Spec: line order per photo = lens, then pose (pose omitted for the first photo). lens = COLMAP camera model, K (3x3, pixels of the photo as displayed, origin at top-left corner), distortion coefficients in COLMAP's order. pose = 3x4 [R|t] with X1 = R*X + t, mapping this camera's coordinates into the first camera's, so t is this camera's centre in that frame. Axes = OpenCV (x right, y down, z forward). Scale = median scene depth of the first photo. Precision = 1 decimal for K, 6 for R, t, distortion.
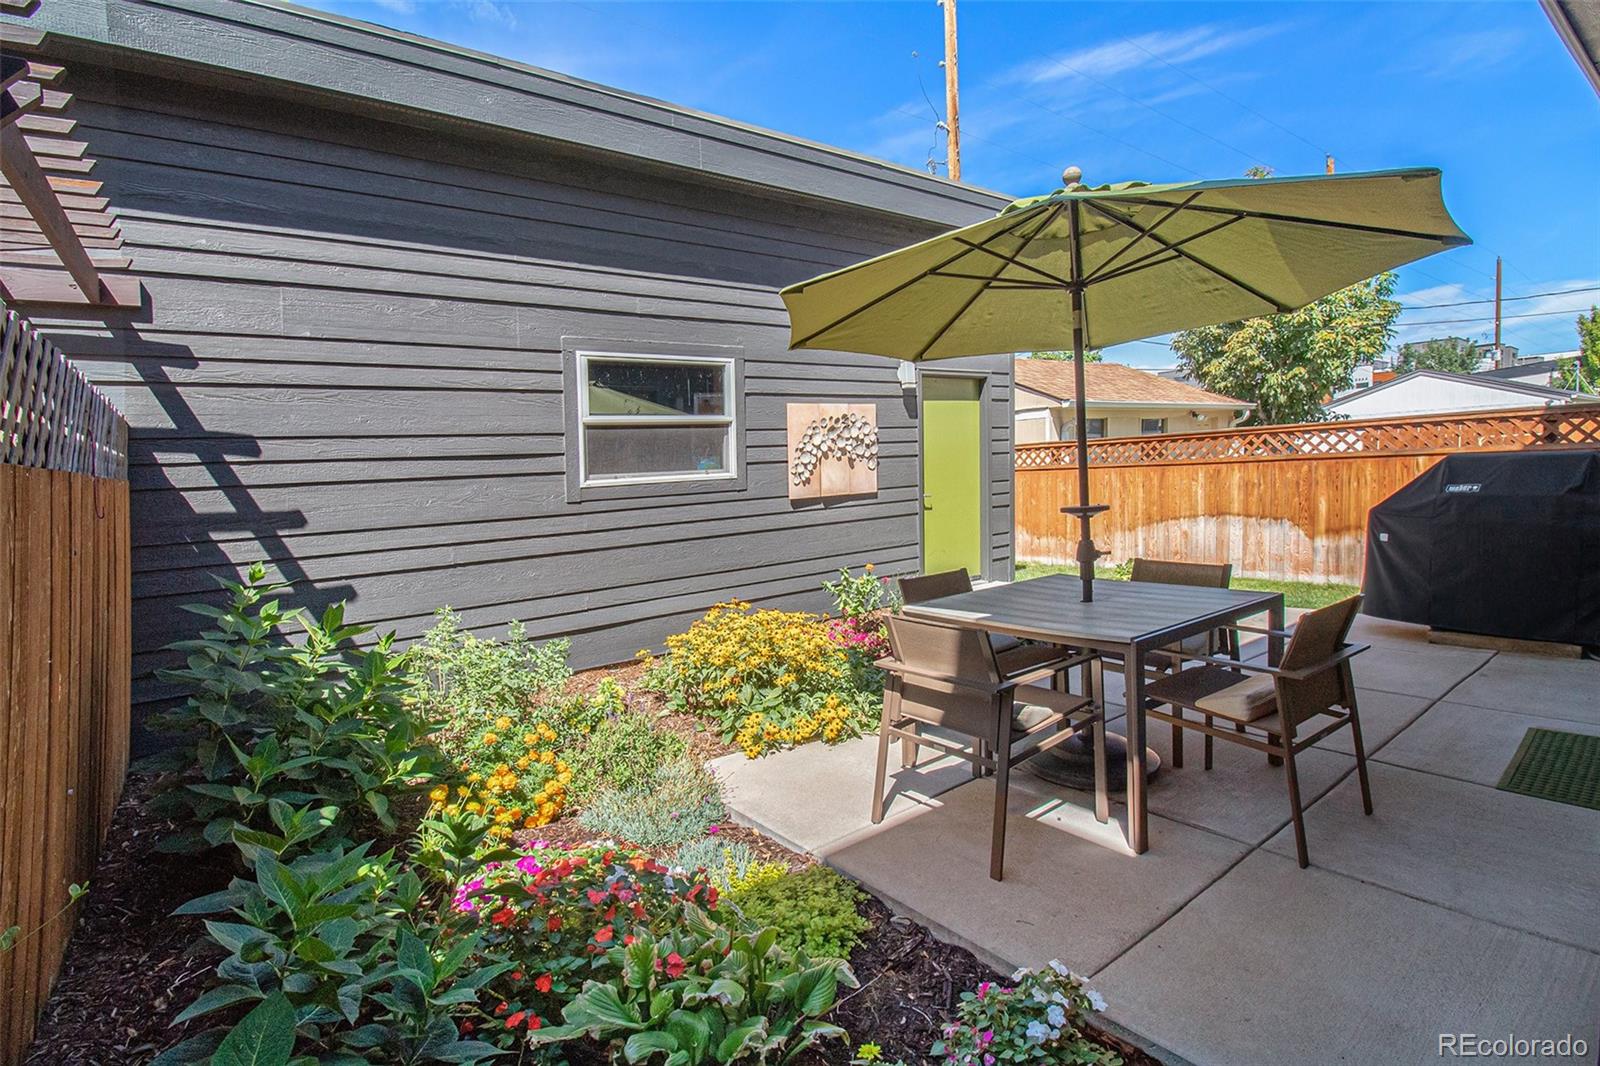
lens RADIAL K [[751.5, 0, 778.8], [0, 751.5, 518.3], [0, 0, 1]] dist [0.012632, -0.016940]
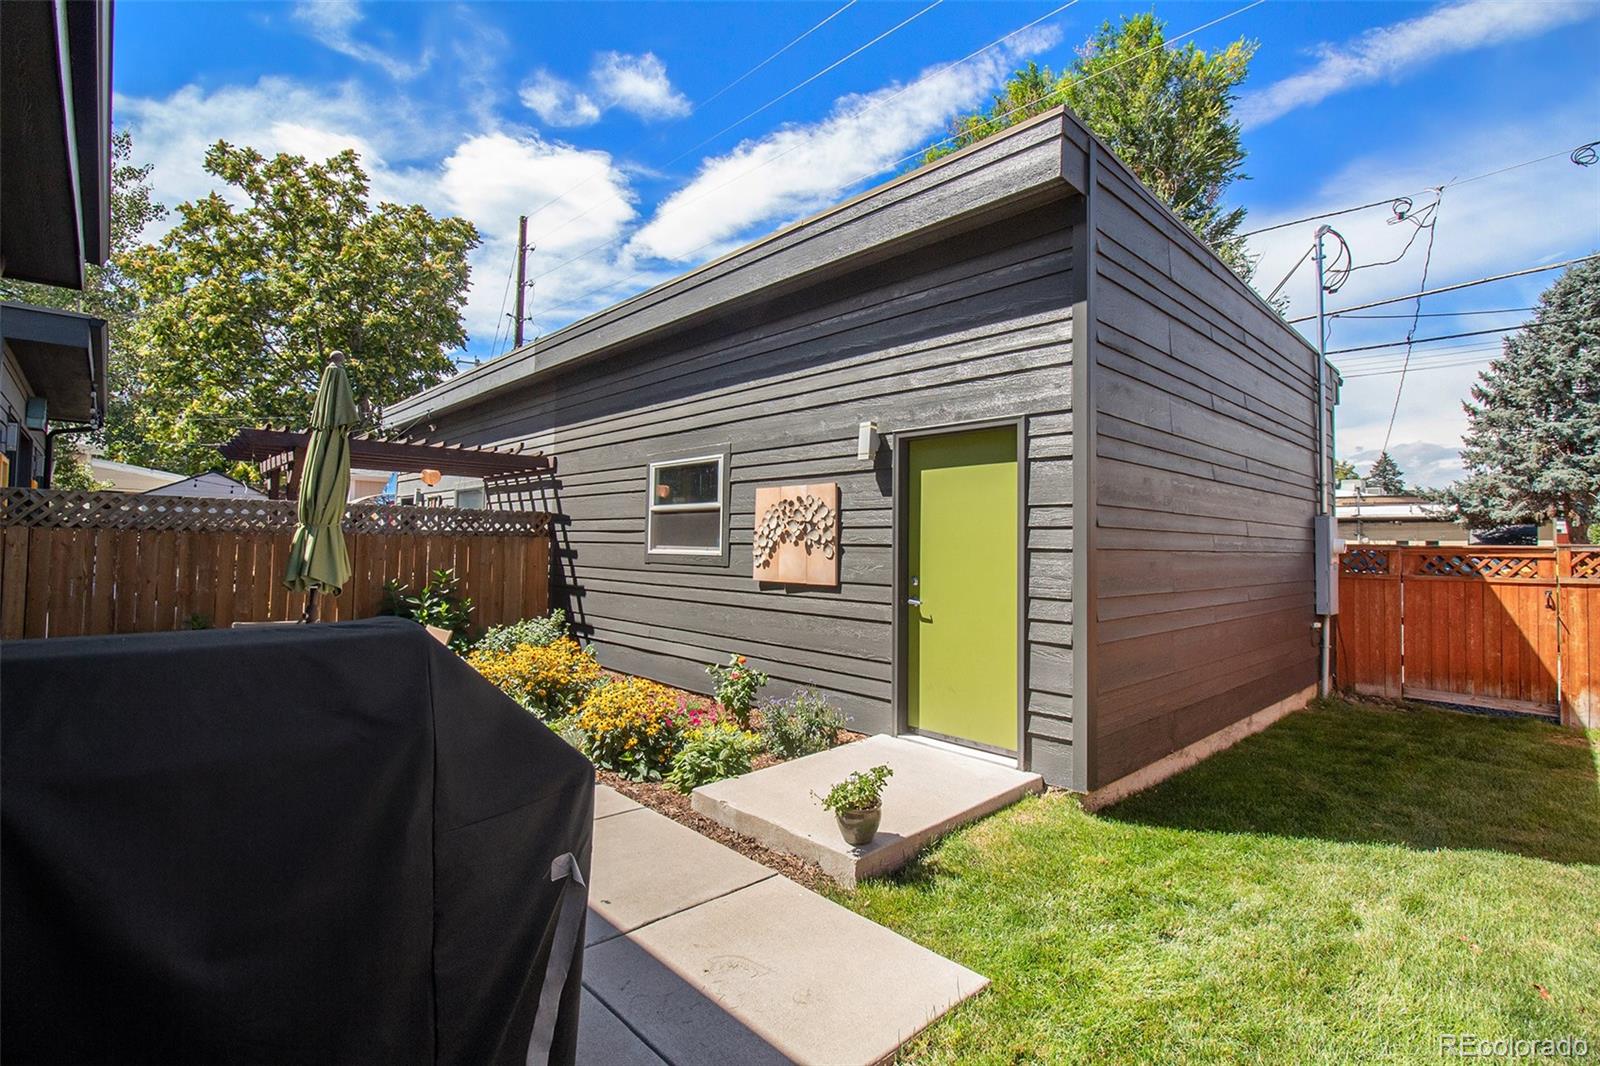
lens RADIAL K [[739.7, 0, 760.3], [0, 739.7, 513.3], [0, 0, 1]] dist [0.010096, -0.018087]
pose [[0.098751, 0.002607, -0.995109, 1.024657], [-0.096636, 0.995295, -0.006983, -0.109782], [0.990409, 0.096852, 0.098539, 0.890514]]
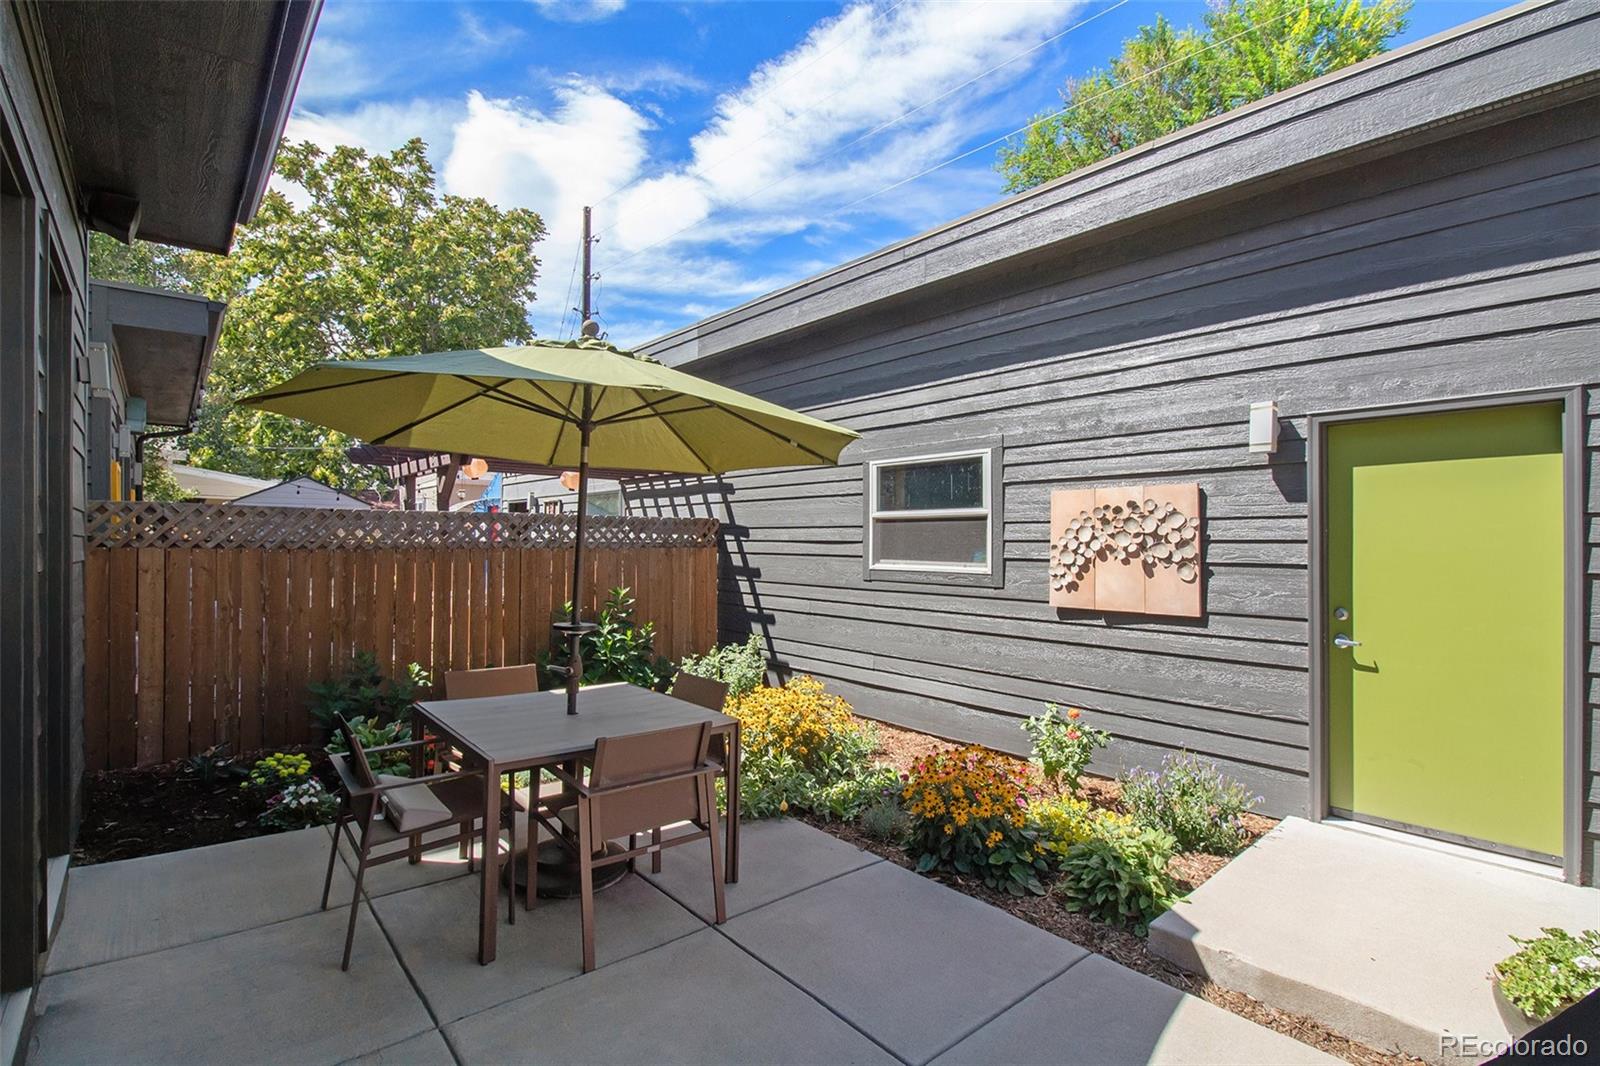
lens RADIAL K [[751.5, 0, 778.8], [0, 751.5, 518.3], [0, 0, 1]] dist [0.012632, -0.016940]
pose [[0.061785, 0.010862, -0.998030, 0.814495], [-0.085943, 0.996285, 0.005523, -0.099367], [0.994382, 0.085432, 0.062489, 0.636993]]
